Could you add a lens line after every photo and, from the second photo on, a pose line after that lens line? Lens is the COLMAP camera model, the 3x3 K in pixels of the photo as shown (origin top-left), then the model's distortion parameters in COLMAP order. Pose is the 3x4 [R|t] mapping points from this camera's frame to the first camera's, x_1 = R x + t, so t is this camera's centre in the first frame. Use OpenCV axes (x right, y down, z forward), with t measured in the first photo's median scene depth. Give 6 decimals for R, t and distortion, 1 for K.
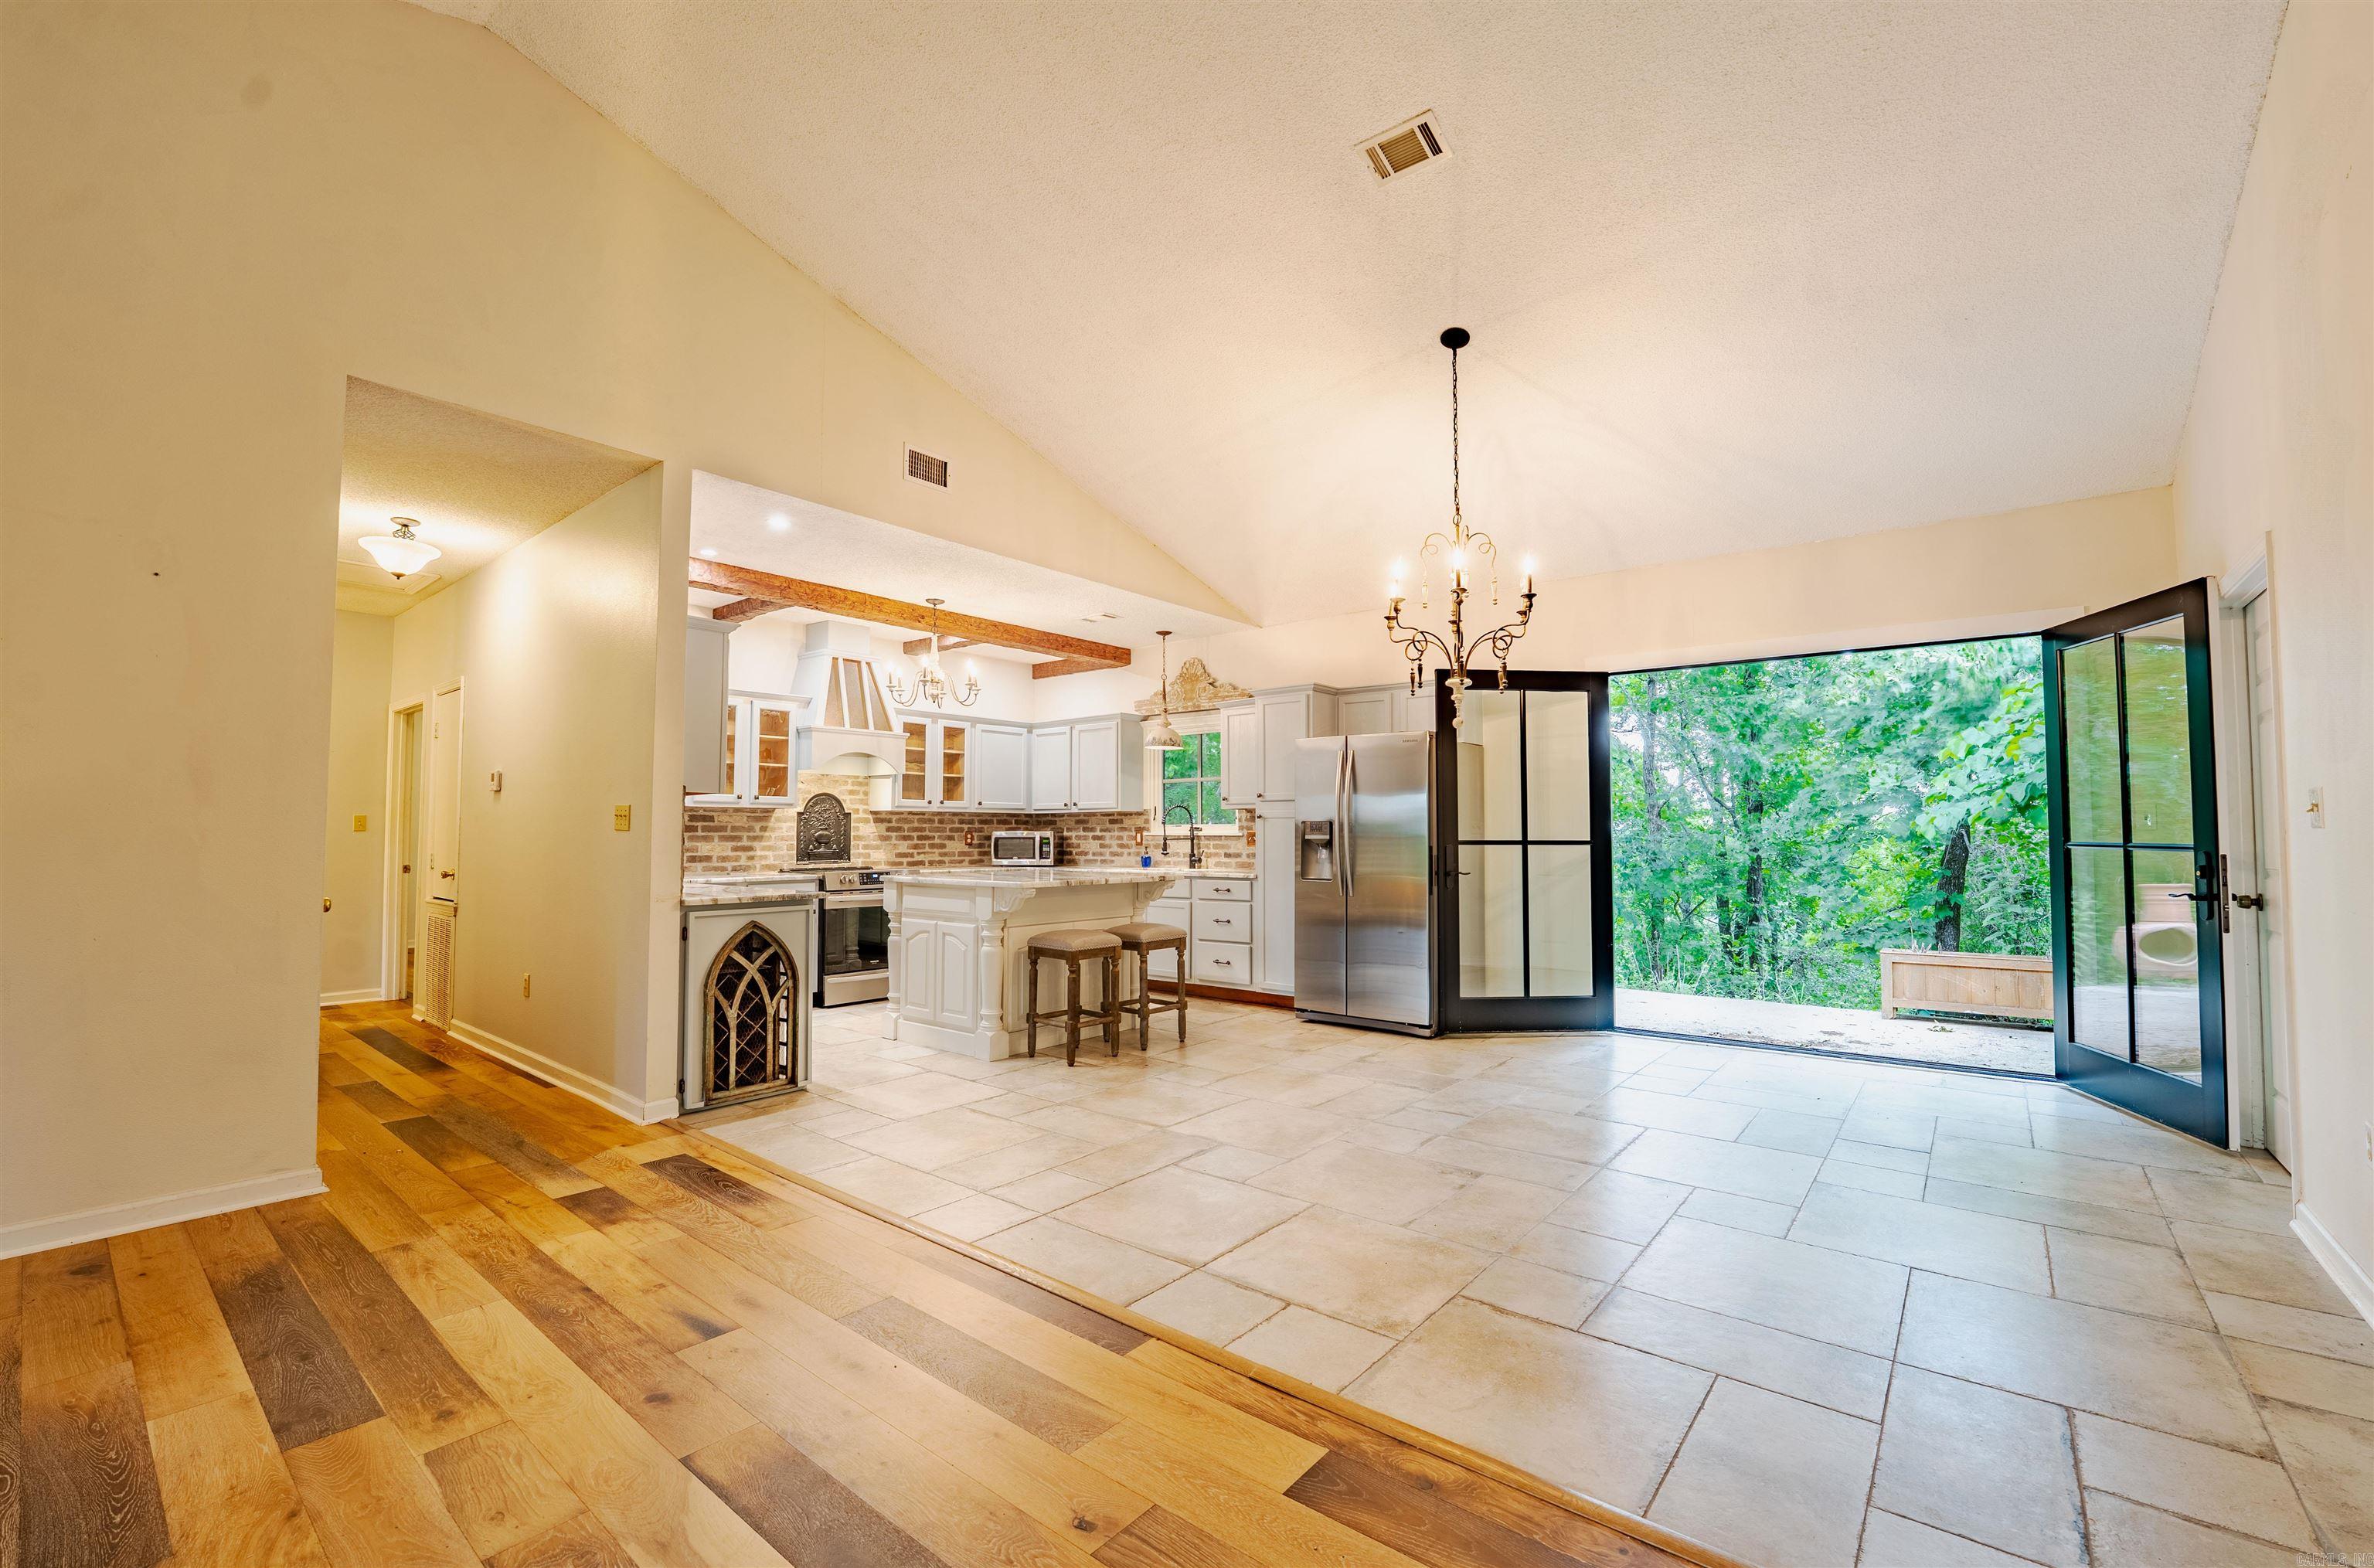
lens RADIAL K [[981.3, 0, 1195.9], [0, 981.3, 803.0], [0, 0, 1]] dist [-0.027218, 0.001746]
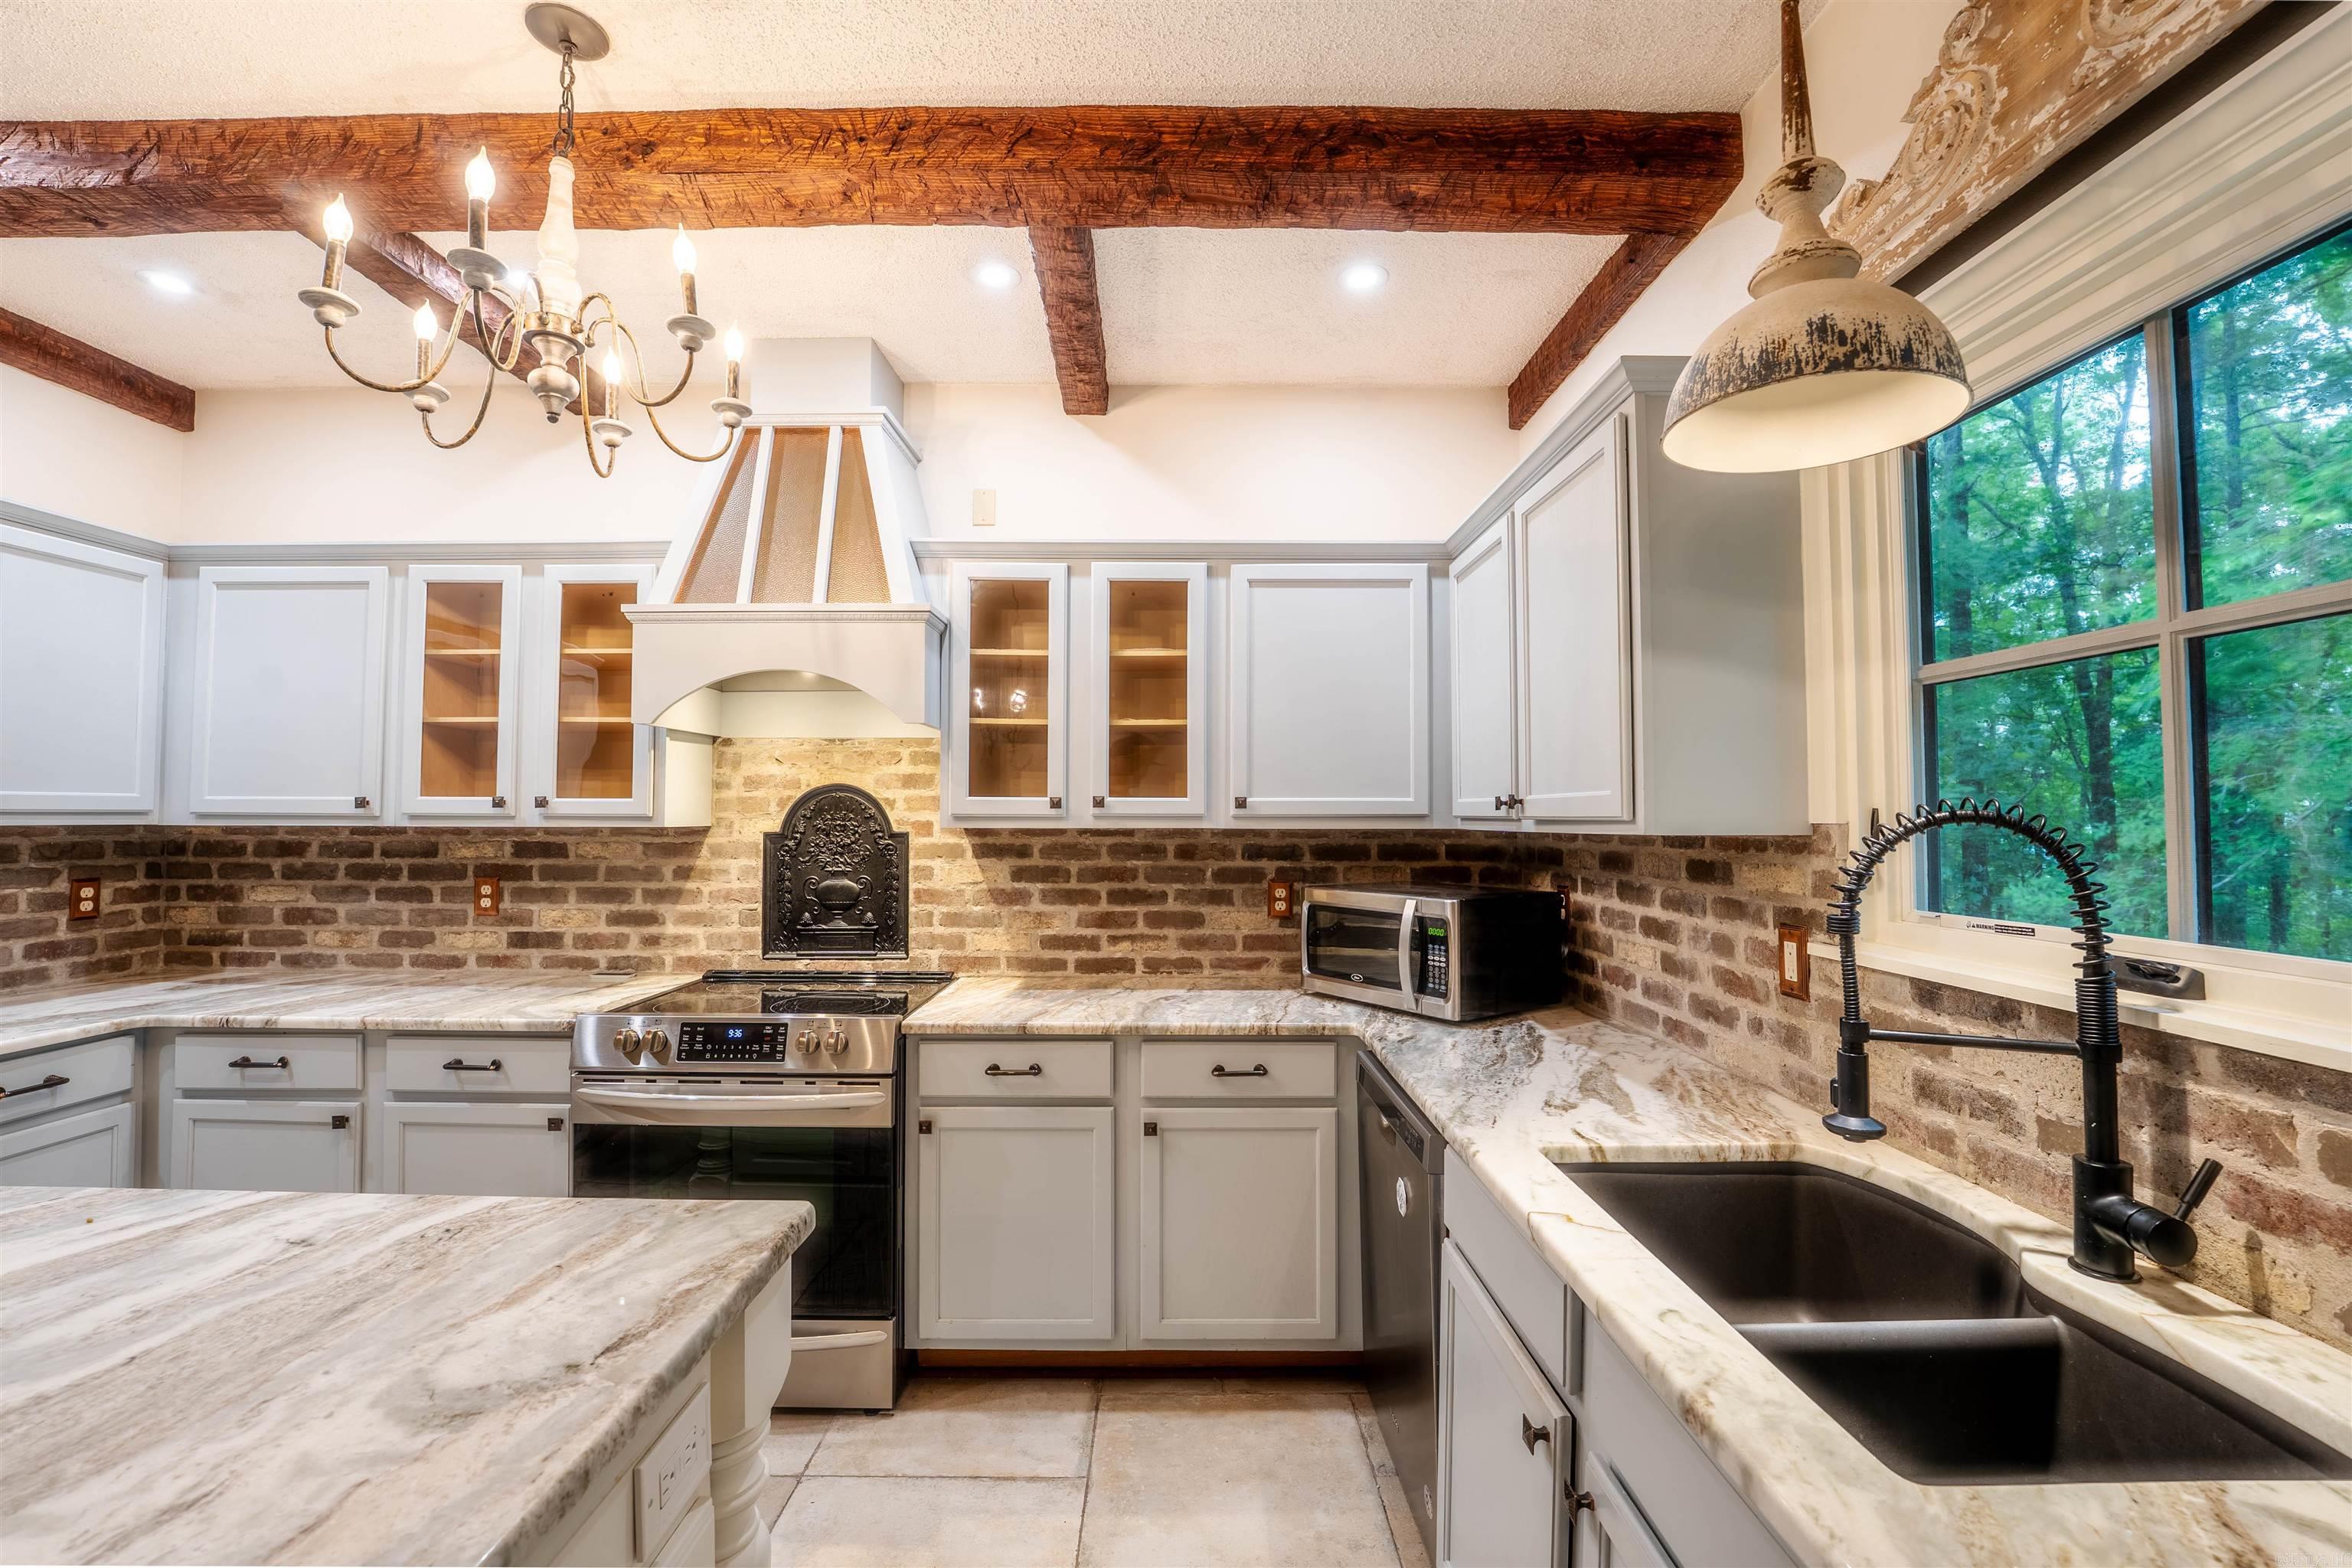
lens RADIAL K [[968.9, 0, 1175.6], [0, 968.9, 779.7], [0, 0, 1]] dist [-0.025817, 0.002399]
pose [[0.629811, -0.026285, -0.776304, 0.021597], [0.021432, 0.999635, -0.016459, -0.002784], [0.776453, -0.006272, 0.630144, 0.946803]]
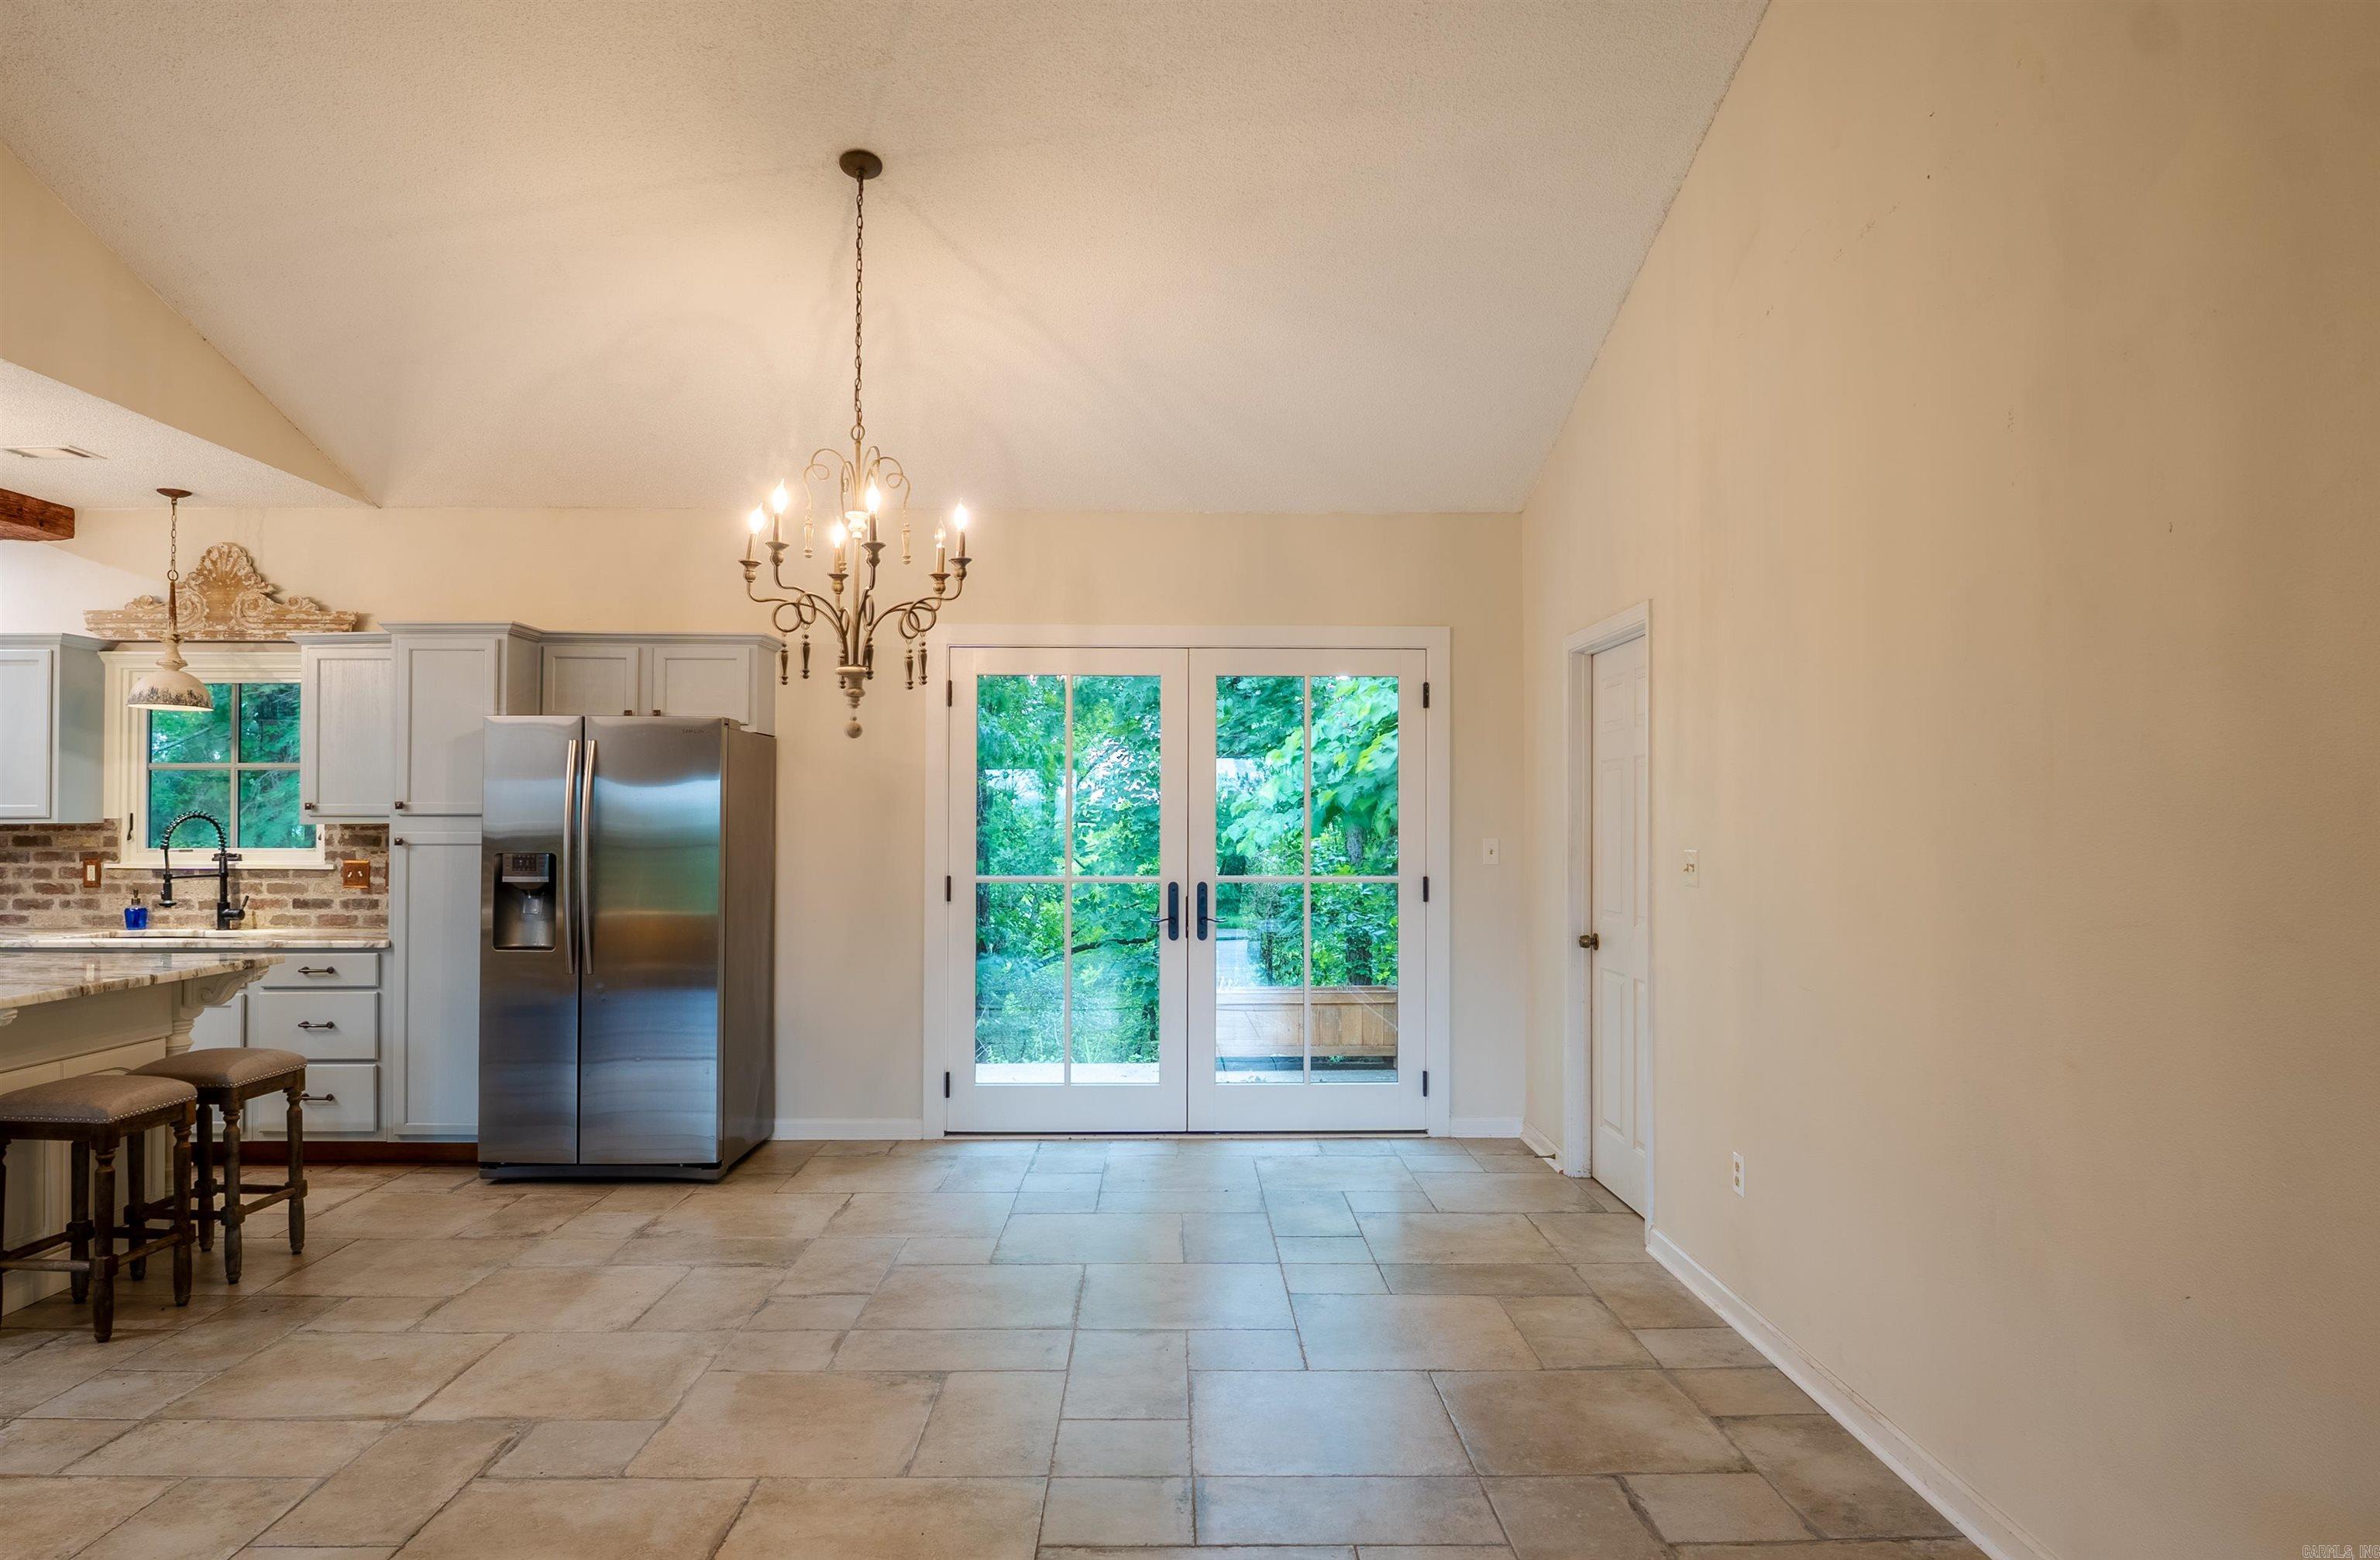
lens RADIAL K [[1493.2, 0, 1204.7], [0, 1493.2, 813.3], [0, 0, 1]] dist [-0.025577, -0.003627]
pose [[0.760883, 0.004734, 0.648872, -0.140742], [-0.022911, 0.999546, 0.019574, -0.030946], [-0.648484, -0.029760, 0.760646, 0.025062]]
